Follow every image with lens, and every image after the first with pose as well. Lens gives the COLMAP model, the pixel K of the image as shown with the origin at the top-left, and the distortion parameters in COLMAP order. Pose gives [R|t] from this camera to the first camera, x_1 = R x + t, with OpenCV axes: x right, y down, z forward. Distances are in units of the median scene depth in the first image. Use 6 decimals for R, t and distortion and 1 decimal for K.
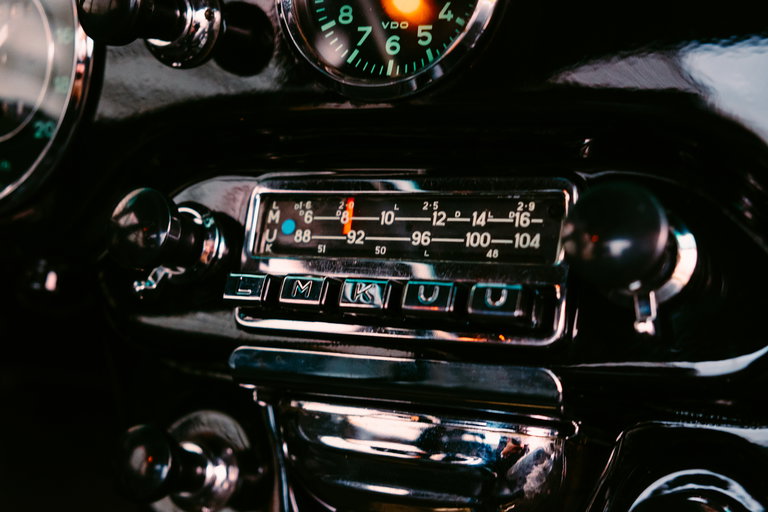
lens RADIAL K [[1072.1, 0, 385.6], [0, 1072.1, 255.8], [0, 0, 1]] dist [-0.047997, 0.000000]
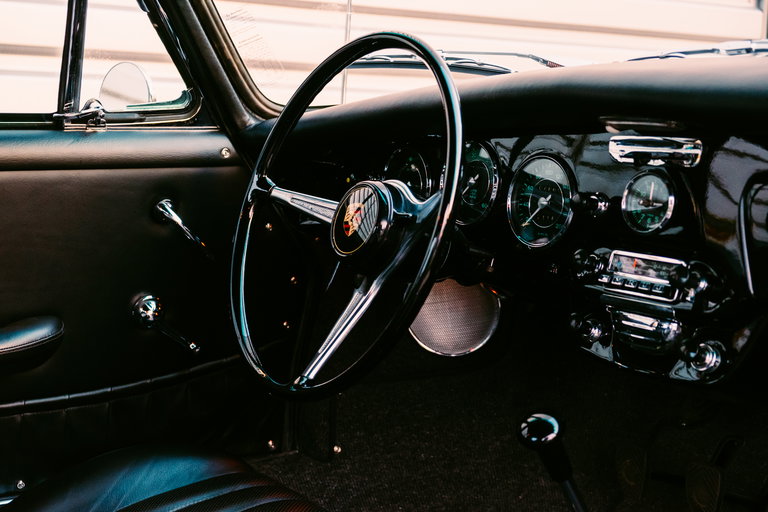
lens RADIAL K [[1072.1, 0, 381.3], [0, 1072.1, 259.7], [0, 0, 1]] dist [-0.047997, 0.000000]
pose [[0.902556, 0.112685, -0.415565, 0.702050], [-0.105280, 0.993606, 0.040772, -0.105369], [0.417502, 0.006952, 0.908649, -2.710203]]
